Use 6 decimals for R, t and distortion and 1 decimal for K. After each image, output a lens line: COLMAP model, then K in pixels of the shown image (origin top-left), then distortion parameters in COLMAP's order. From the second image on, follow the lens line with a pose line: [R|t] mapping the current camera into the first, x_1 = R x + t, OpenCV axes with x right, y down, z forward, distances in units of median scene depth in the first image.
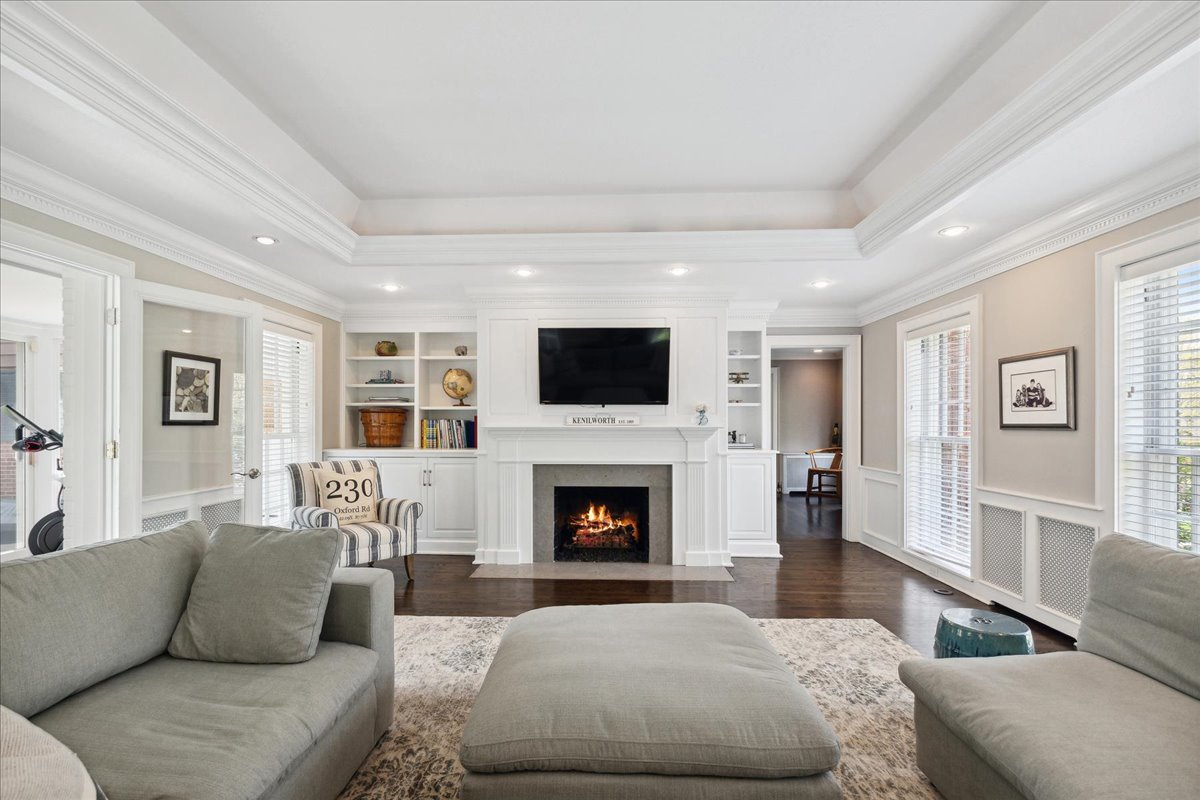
lens RADIAL K [[533.6, 0, 586.3], [0, 533.6, 404.1], [0, 0, 1]] dist [-0.001427, -0.000234]
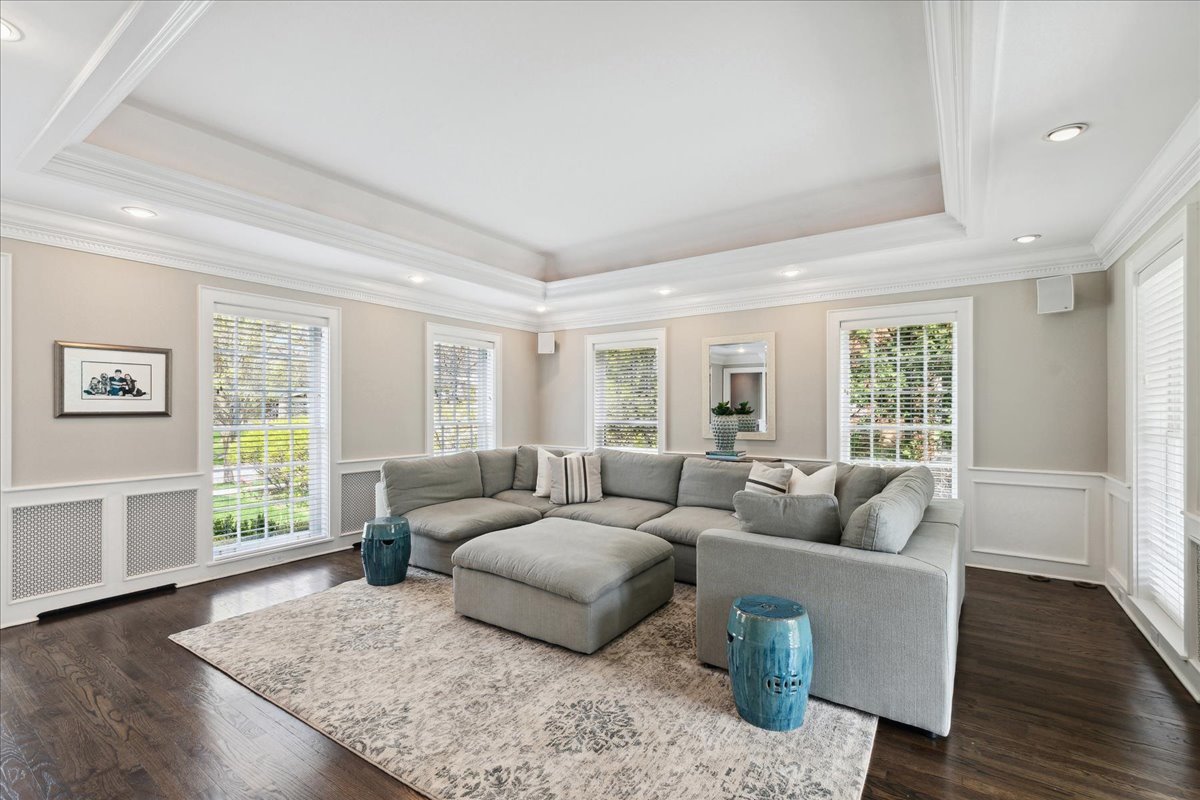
lens RADIAL K [[533.6, 0, 586.3], [0, 533.6, 404.1], [0, 0, 1]] dist [-0.001427, -0.000234]
pose [[-0.842637, 0.004449, 0.538464, -0.515763], [-0.018956, 0.999101, -0.037919, 0.044559], [-0.538149, -0.042159, -0.841795, 1.396628]]
